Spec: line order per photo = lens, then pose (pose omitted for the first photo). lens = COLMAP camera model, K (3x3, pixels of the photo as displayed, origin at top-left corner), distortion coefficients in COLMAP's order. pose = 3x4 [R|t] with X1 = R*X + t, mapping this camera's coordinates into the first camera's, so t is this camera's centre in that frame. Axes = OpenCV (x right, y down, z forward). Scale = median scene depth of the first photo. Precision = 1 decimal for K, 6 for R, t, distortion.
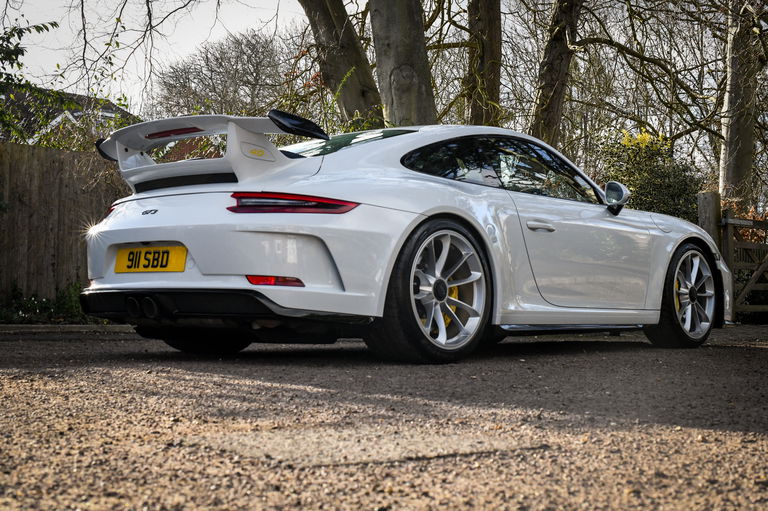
lens RADIAL K [[1105.3, 0, 383.2], [0, 1105.3, 258.8], [0, 0, 1]] dist [-0.124038, 0.000000]
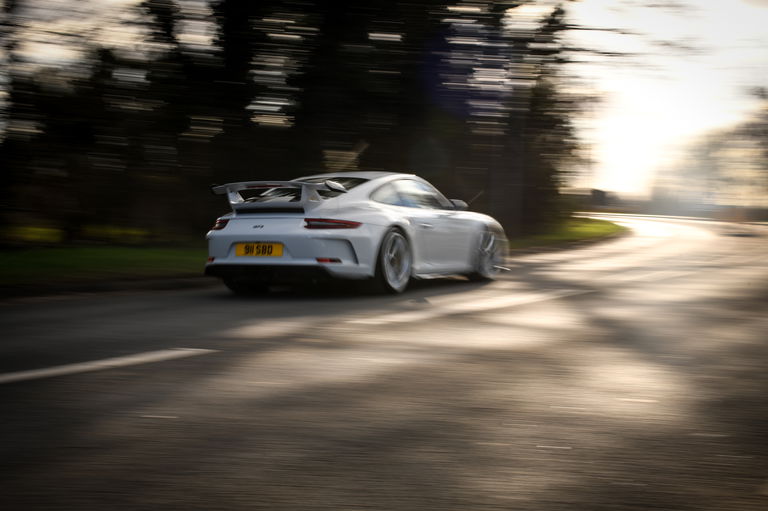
lens RADIAL K [[1105.3, 0, 384.2], [0, 1105.3, 254.2], [0, 0, 1]] dist [-0.124038, 0.000000]
pose [[0.970306, -0.014367, 0.241454, -0.486786], [-0.000139, 0.998201, 0.059953, -0.115603], [-0.241881, -0.058206, 0.968558, -1.068417]]
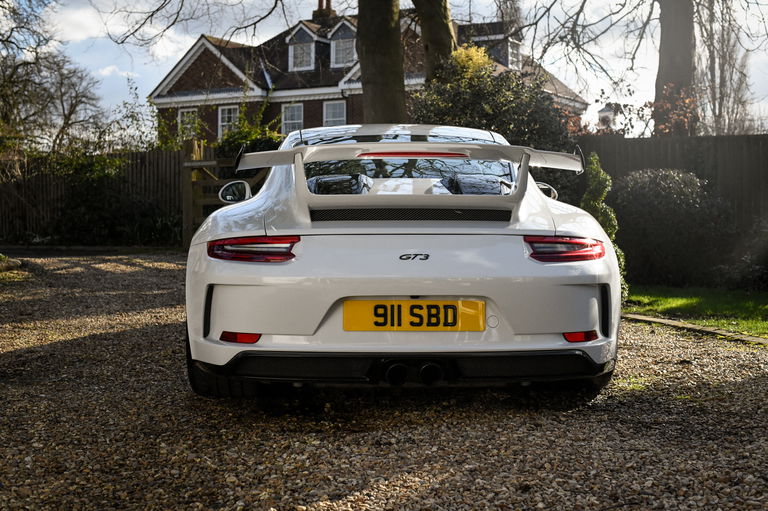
lens RADIAL K [[1105.3, 0, 383.8], [0, 1105.3, 255.3], [0, 0, 1]] dist [-0.124038, 0.000000]
pose [[0.745559, -0.030099, 0.665760, -0.775972], [-0.024461, 0.997071, 0.072471, -0.102509], [-0.665991, -0.070316, 0.742639, 0.412366]]
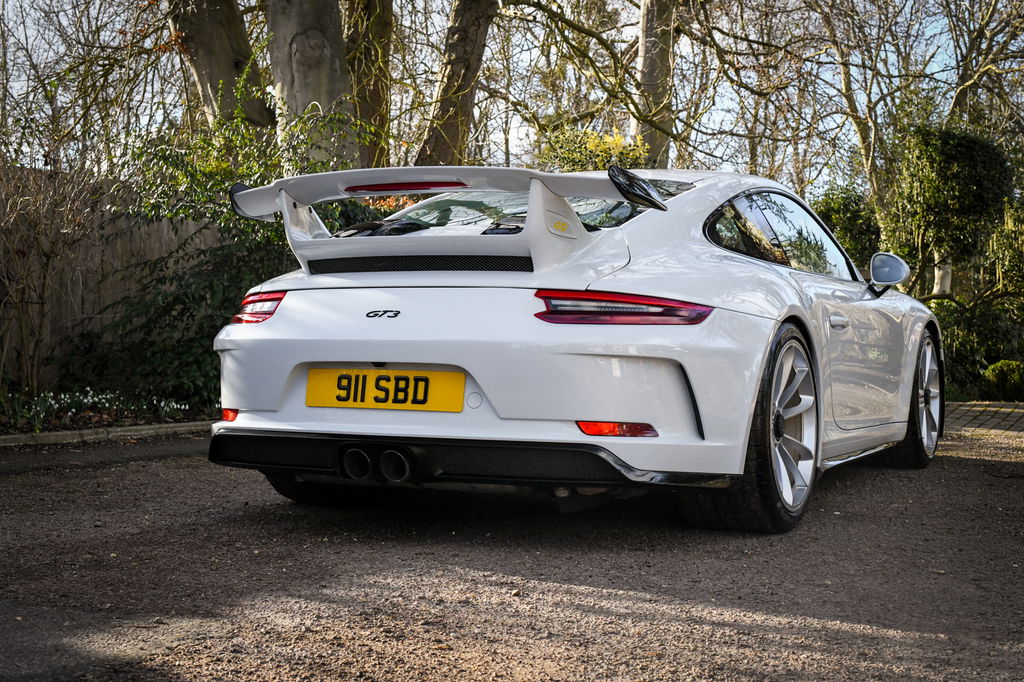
lens RADIAL K [[1473.7, 0, 506.5], [0, 1473.7, 339.0], [0, 0, 1]] dist [-0.124038, 0.000000]
pose [[0.965306, 0.002087, 0.261112, -0.367368], [-0.013890, 0.998963, 0.043365, -0.066106], [-0.260751, -0.045487, 0.964334, 0.164362]]
